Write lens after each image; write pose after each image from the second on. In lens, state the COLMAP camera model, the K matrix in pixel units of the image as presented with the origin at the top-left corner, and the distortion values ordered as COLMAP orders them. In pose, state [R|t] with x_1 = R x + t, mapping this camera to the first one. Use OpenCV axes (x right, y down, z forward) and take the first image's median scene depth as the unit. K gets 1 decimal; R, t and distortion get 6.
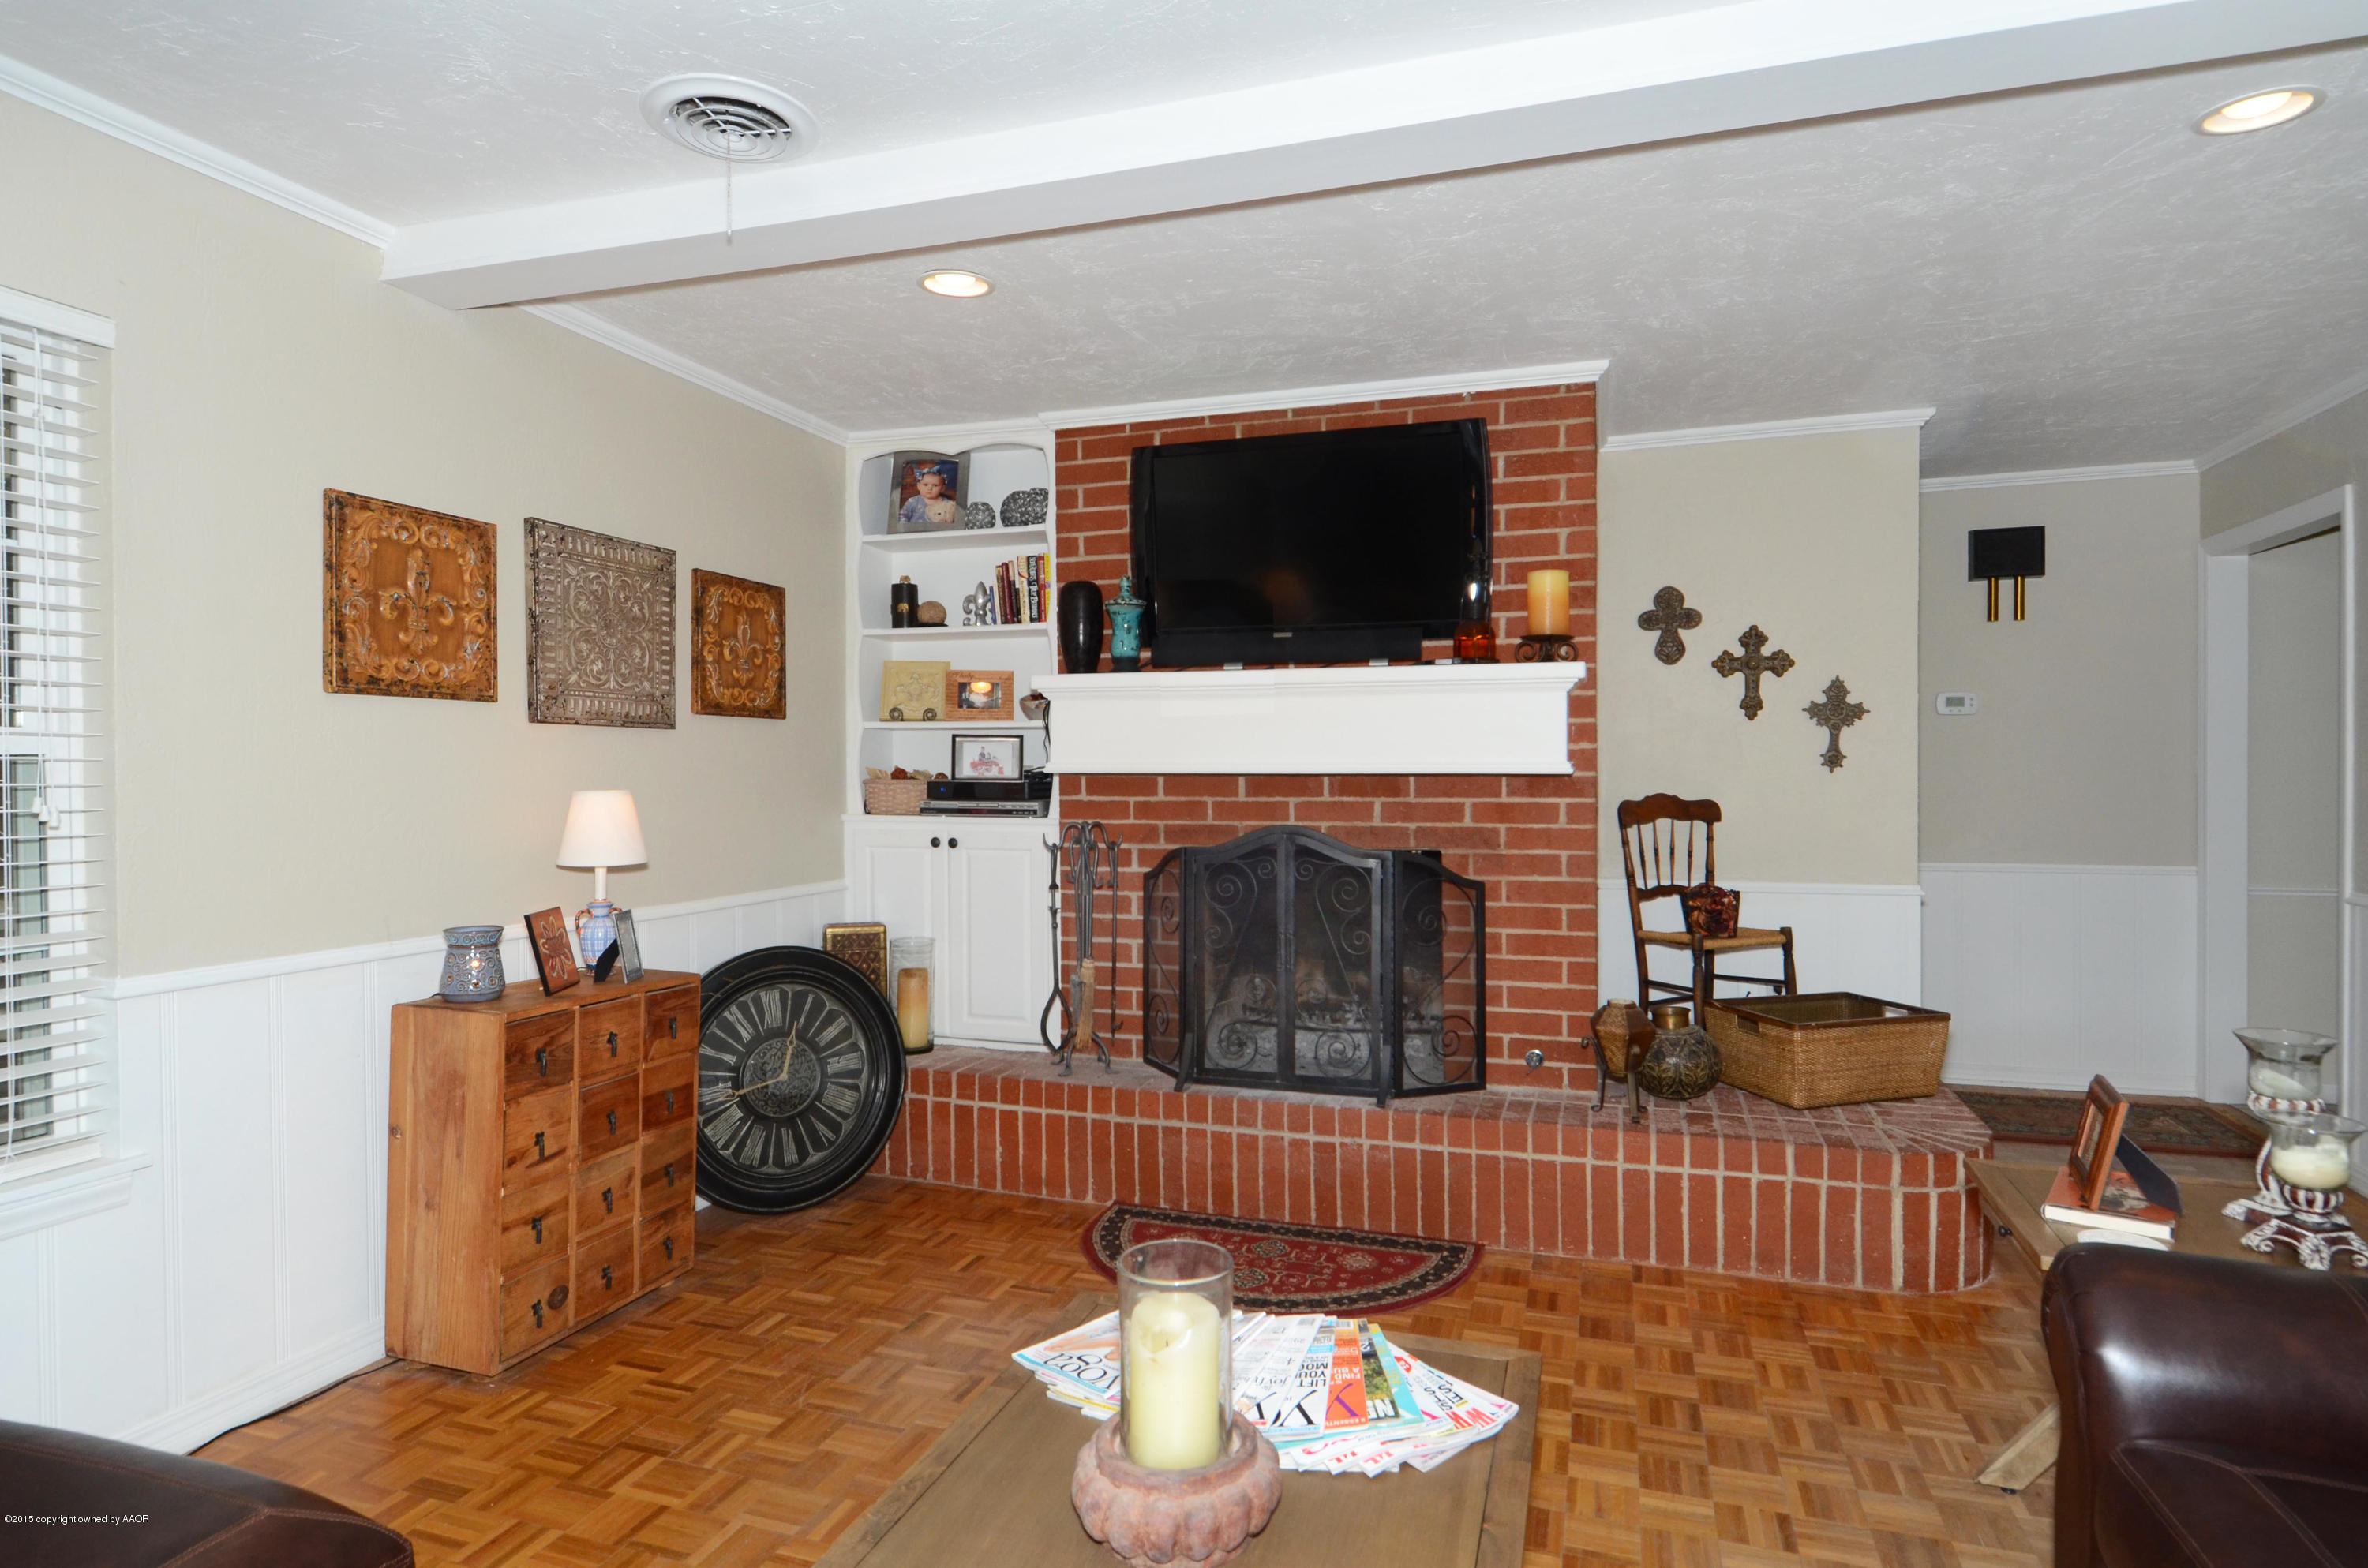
lens RADIAL K [[1312.1, 0, 1172.8], [0, 1312.1, 778.2], [0, 0, 1]] dist [-0.028056, -0.006594]
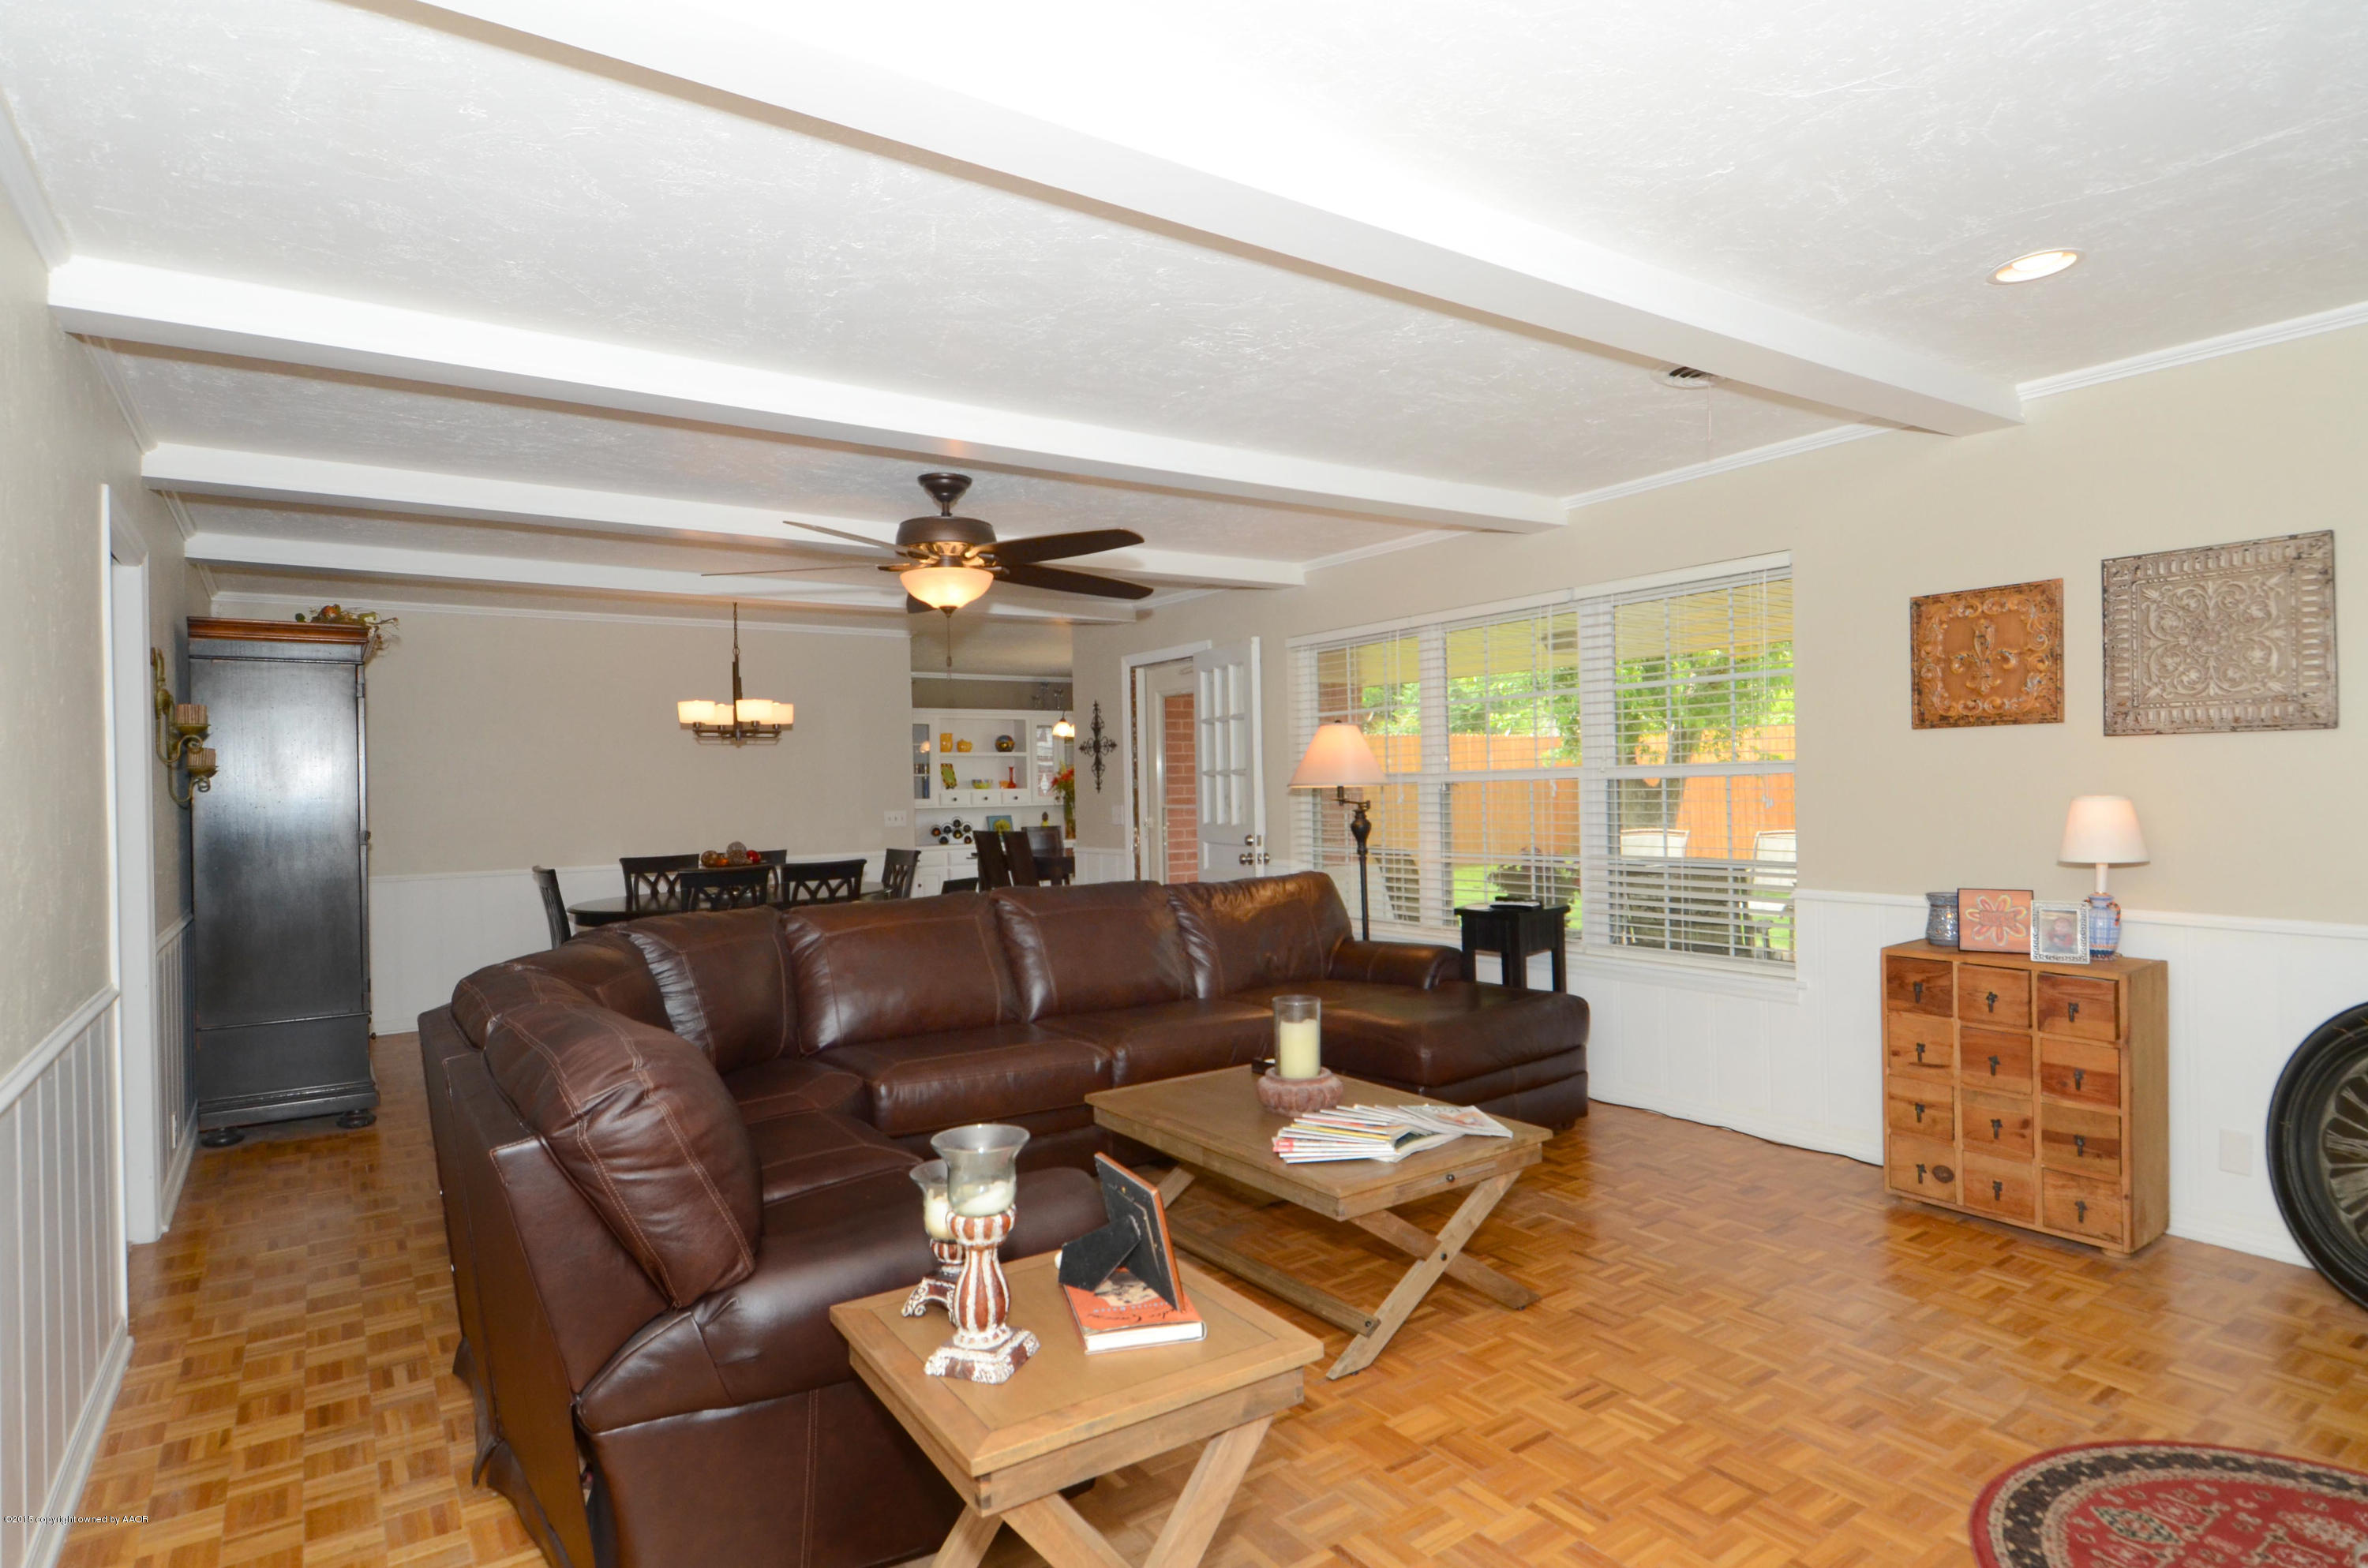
lens RADIAL K [[1312.1, 0, 1187.7], [0, 1312.1, 788.3], [0, 0, 1]] dist [-0.028056, -0.006594]
pose [[-0.617061, 0.012503, -0.786816, 0.998580], [0.013534, 0.999895, 0.005274, -0.014576], [0.786799, -0.007394, -0.617165, 1.155899]]
